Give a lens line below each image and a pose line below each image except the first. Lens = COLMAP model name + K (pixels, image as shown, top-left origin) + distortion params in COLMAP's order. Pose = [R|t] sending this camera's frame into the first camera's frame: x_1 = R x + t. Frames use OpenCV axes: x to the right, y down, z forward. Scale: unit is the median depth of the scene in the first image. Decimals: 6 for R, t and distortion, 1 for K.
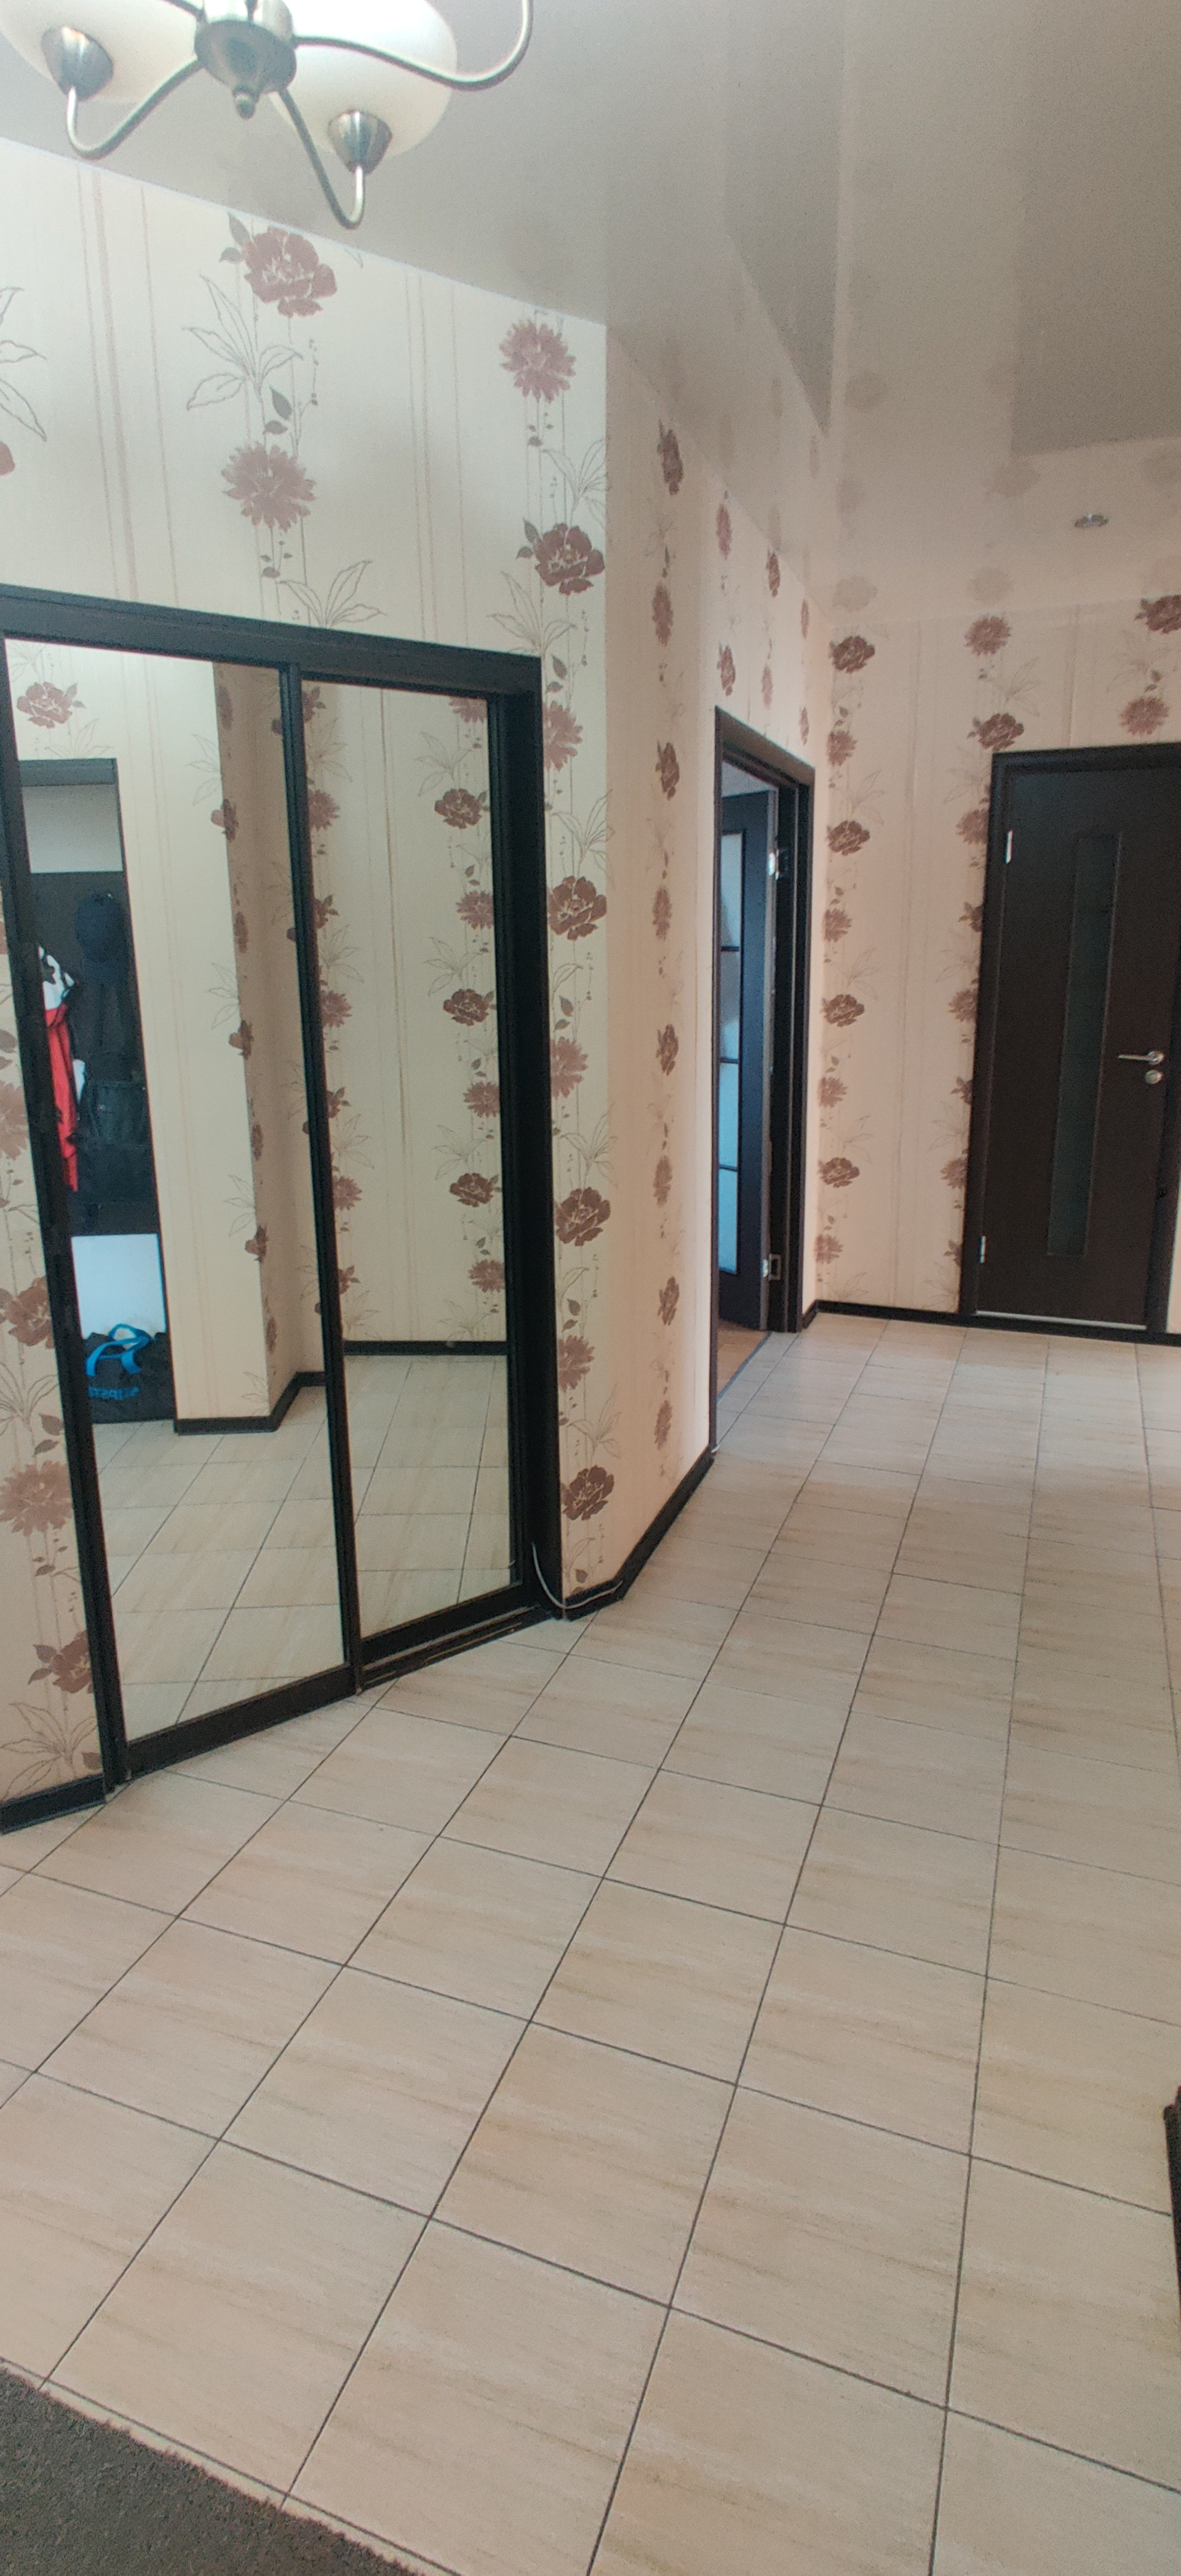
lens RADIAL K [[1294.6, 0, 606.1], [0, 1294.6, 1283.4], [0, 0, 1]] dist [0.008181, -0.004212]
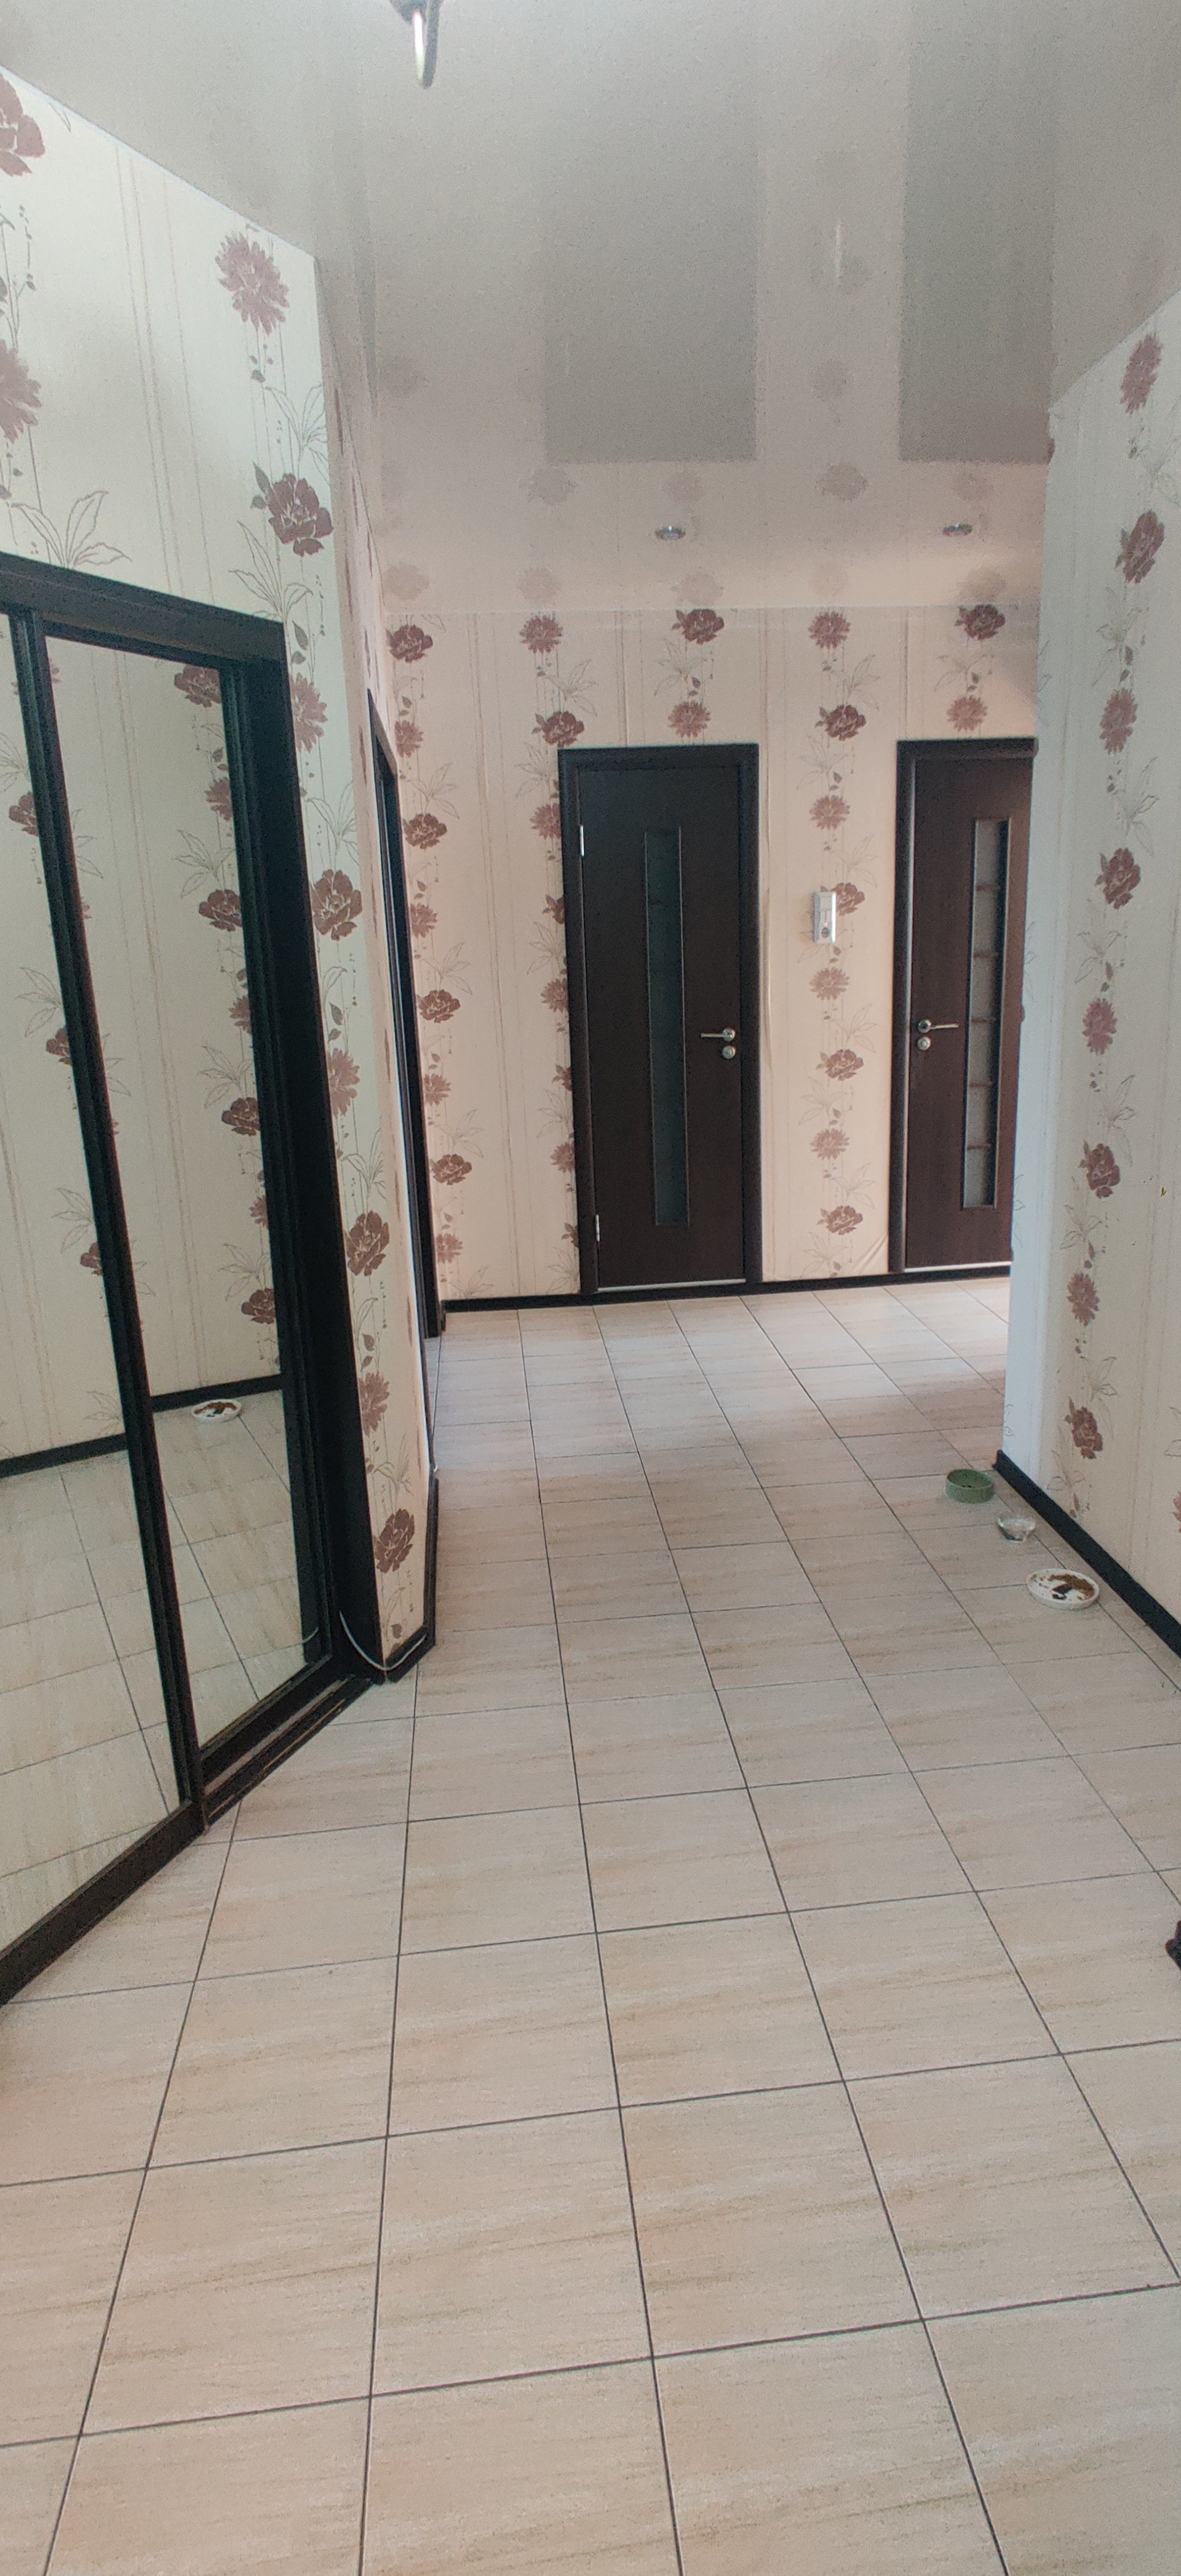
lens RADIAL K [[1294.6, 0, 595.1], [0, 1294.6, 1281.9], [0, 0, 1]] dist [0.008181, -0.004212]
pose [[0.894735, -0.145137, 0.422356, -0.264635], [0.145176, 0.988879, 0.032269, -0.030714], [-0.422343, 0.032444, 0.905855, 0.106446]]
